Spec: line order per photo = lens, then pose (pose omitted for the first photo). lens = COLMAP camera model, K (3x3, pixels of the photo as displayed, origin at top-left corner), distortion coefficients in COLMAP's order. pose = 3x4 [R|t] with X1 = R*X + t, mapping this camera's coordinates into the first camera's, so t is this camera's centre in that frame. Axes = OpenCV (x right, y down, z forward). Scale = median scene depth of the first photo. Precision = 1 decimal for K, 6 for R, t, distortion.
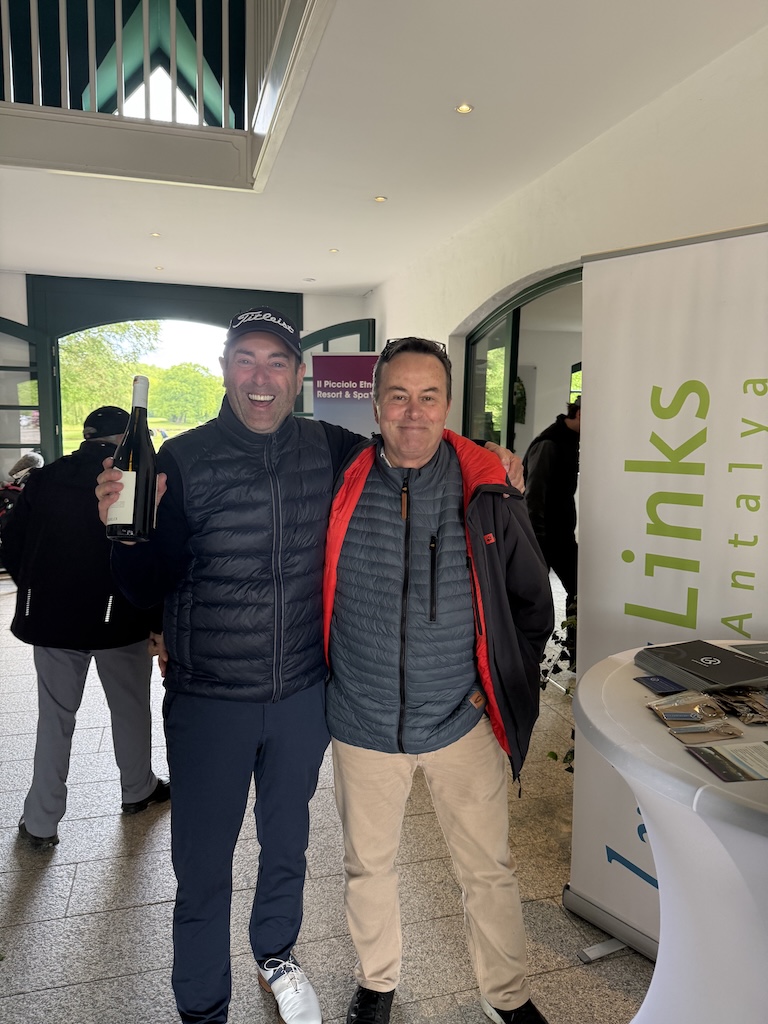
lens RADIAL K [[723.8, 0, 383.7], [0, 723.8, 522.6], [0, 0, 1]] dist [0.020026, -0.035437]
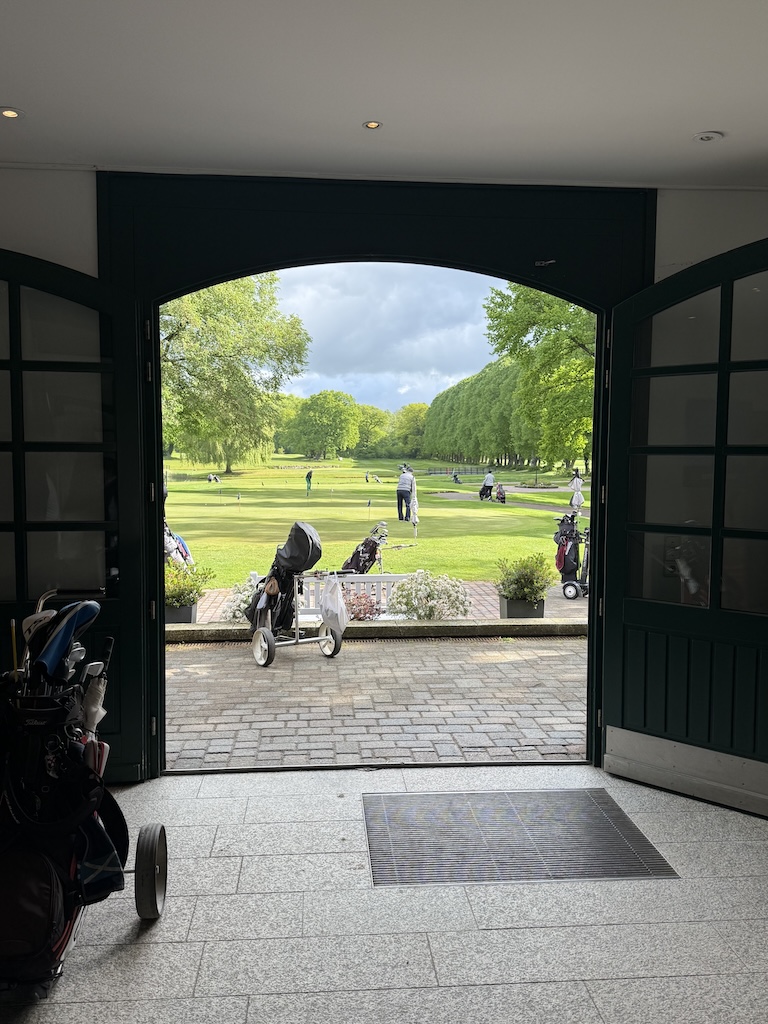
lens RADIAL K [[858.2, 0, 384.6], [0, 858.2, 511.2], [0, 0, 1]] dist [0.004959, -0.000823]
pose [[0.980638, -0.004895, -0.195770, -0.180624], [-0.009345, 0.997379, -0.071748, -0.072629], [0.195608, 0.072189, 0.978022, 0.459730]]
